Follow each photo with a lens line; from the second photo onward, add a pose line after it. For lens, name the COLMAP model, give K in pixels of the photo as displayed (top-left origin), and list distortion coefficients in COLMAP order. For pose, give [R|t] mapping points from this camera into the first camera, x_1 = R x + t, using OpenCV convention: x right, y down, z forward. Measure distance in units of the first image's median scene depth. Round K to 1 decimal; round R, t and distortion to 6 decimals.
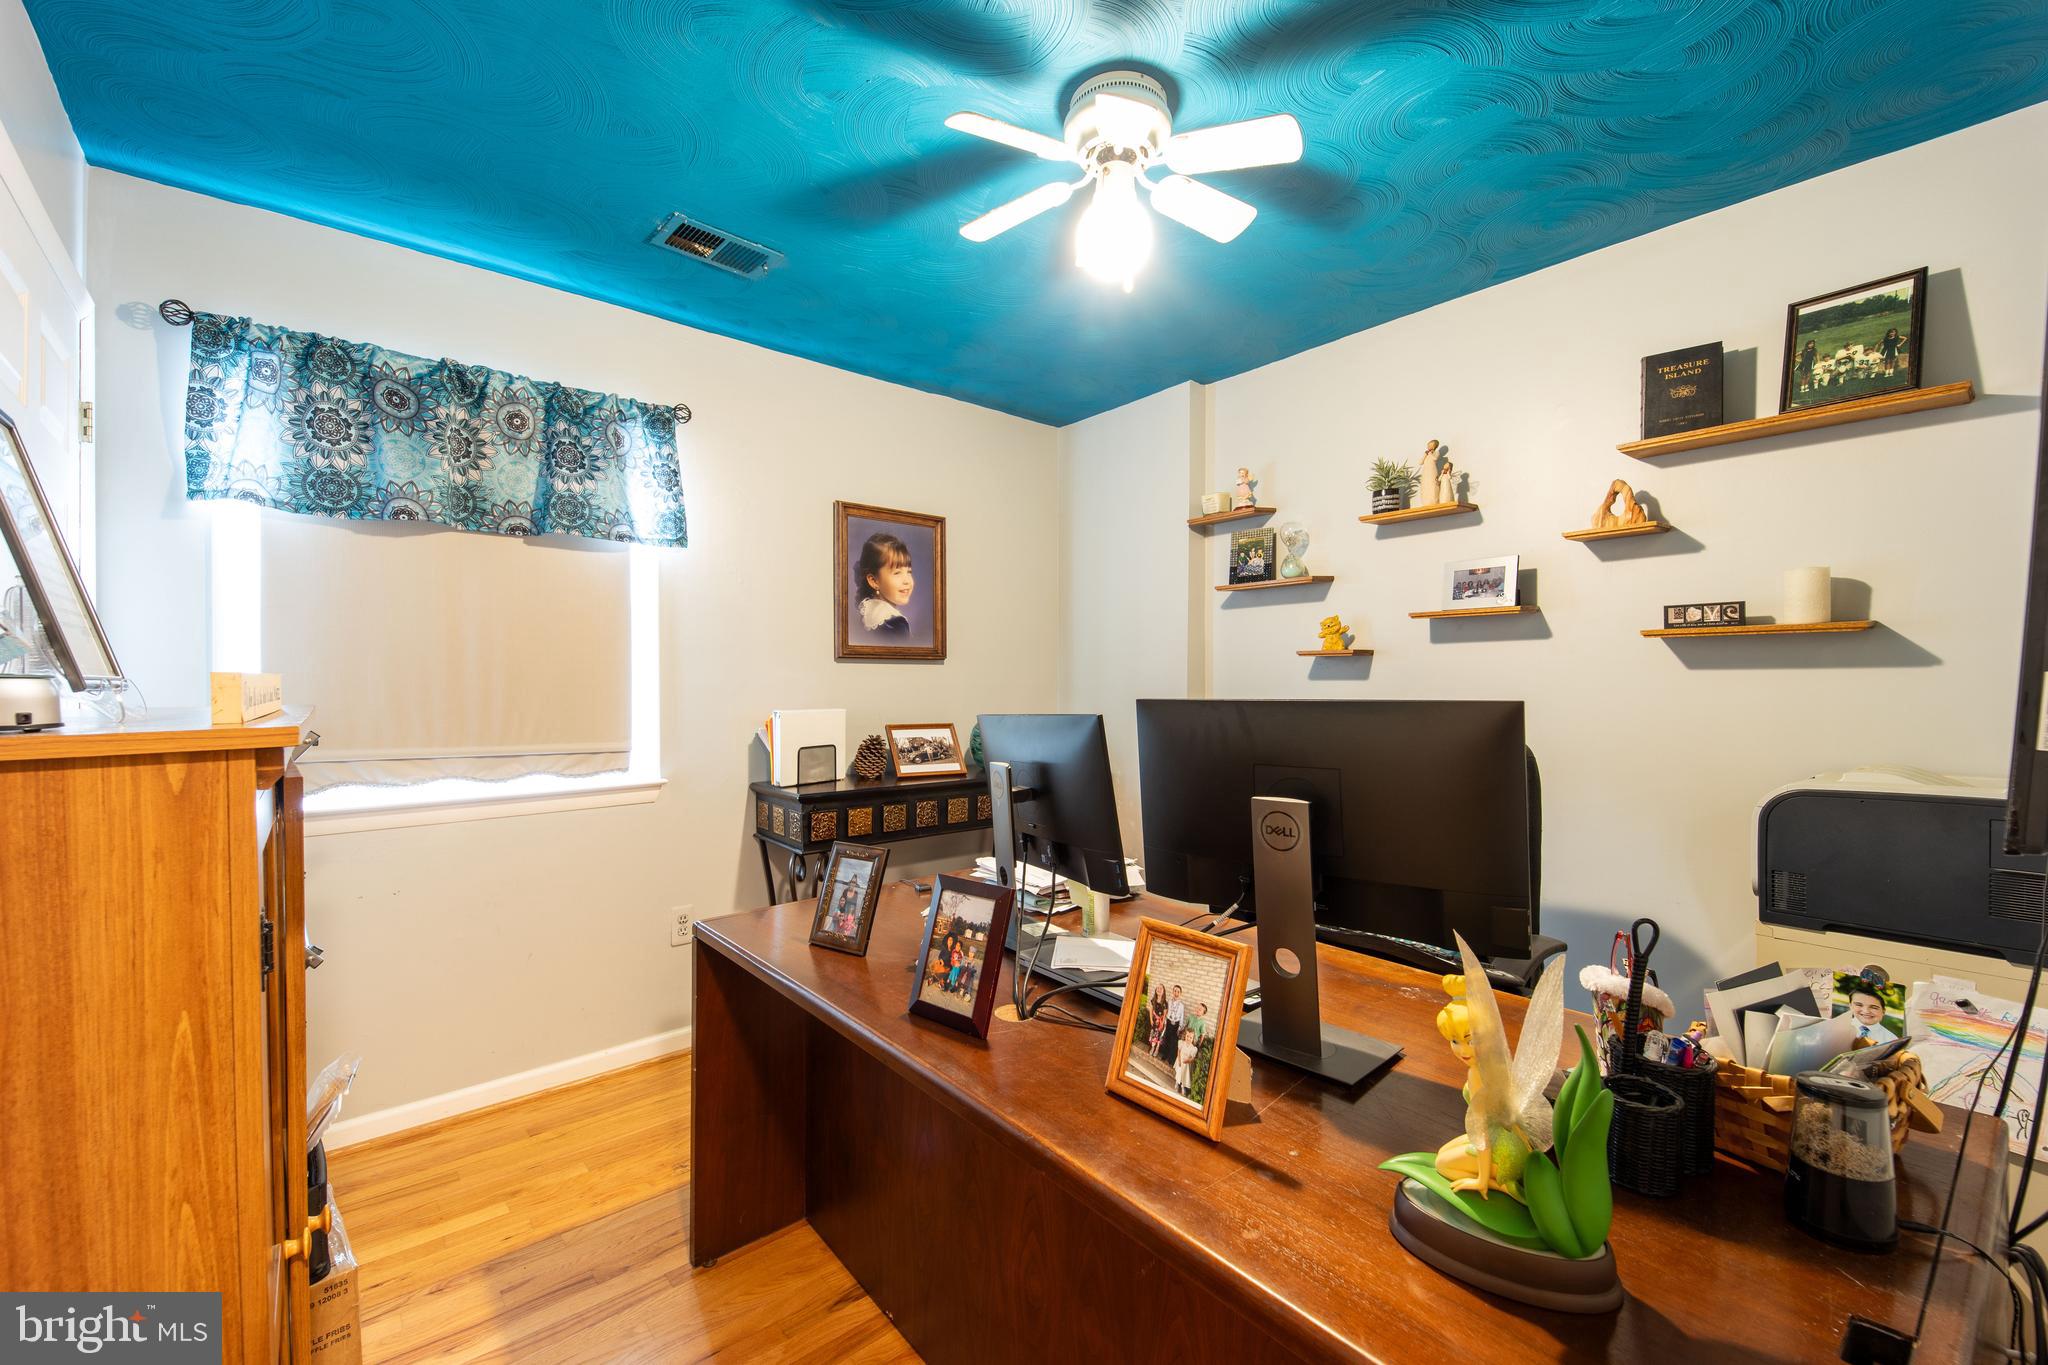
lens RADIAL K [[800.8, 0, 1020.3], [0, 800.8, 685.3], [0, 0, 1]] dist [0.078958, -0.036283]
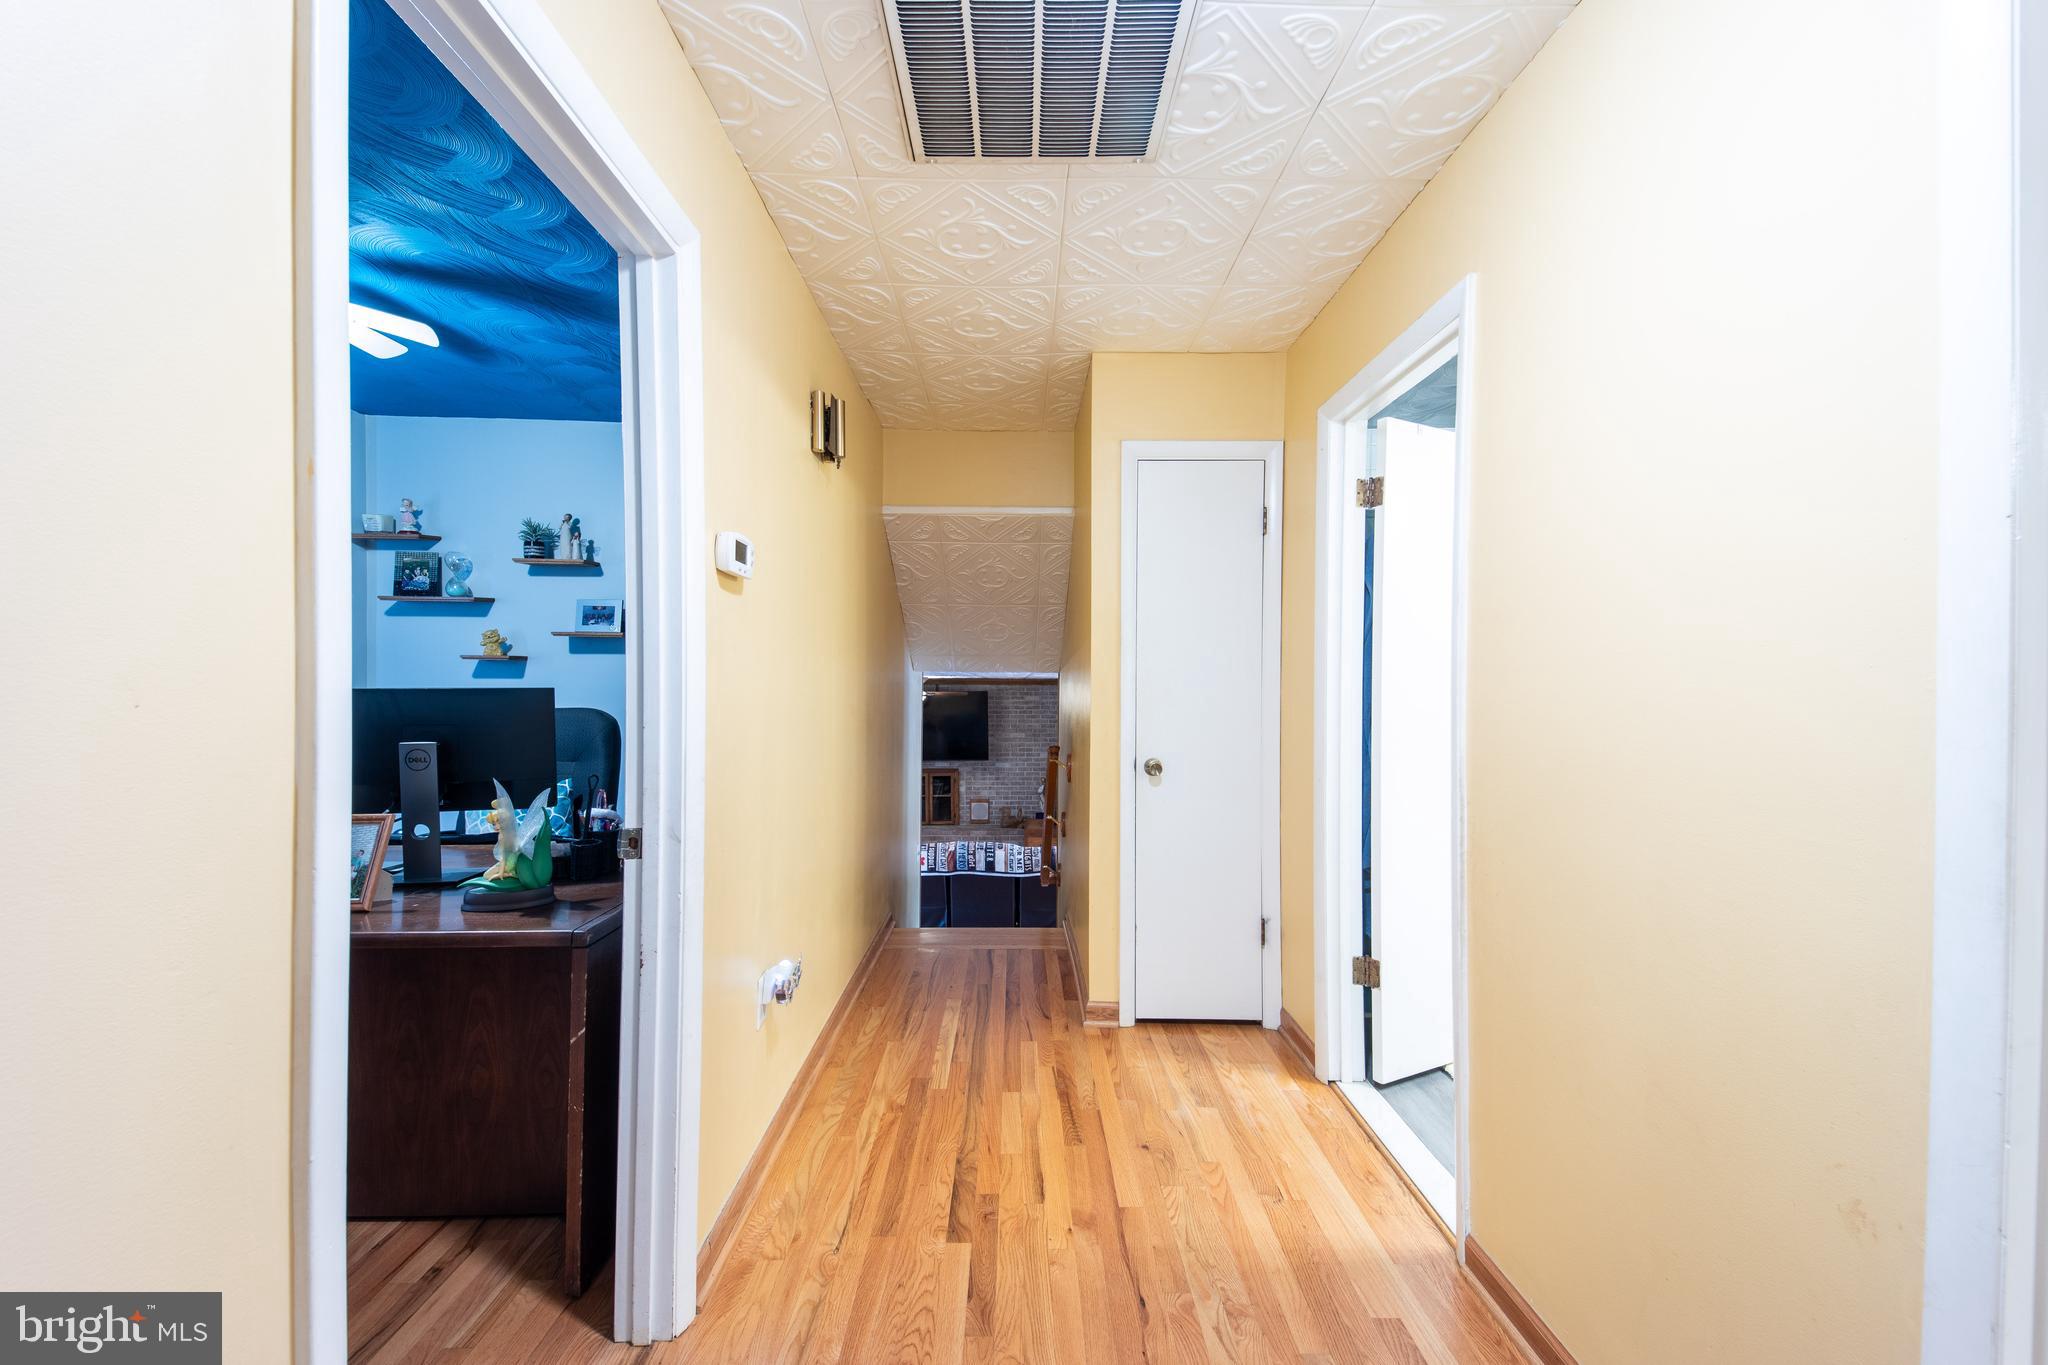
lens RADIAL K [[800.8, 0, 1020.3], [0, 800.8, 685.3], [0, 0, 1]] dist [0.078958, -0.036283]
pose [[0.626915, 0.005832, 0.779066, -0.111704], [-0.004871, 0.999982, -0.003565, 0.004932], [-0.779072, -0.001560, 0.626932, -0.489243]]
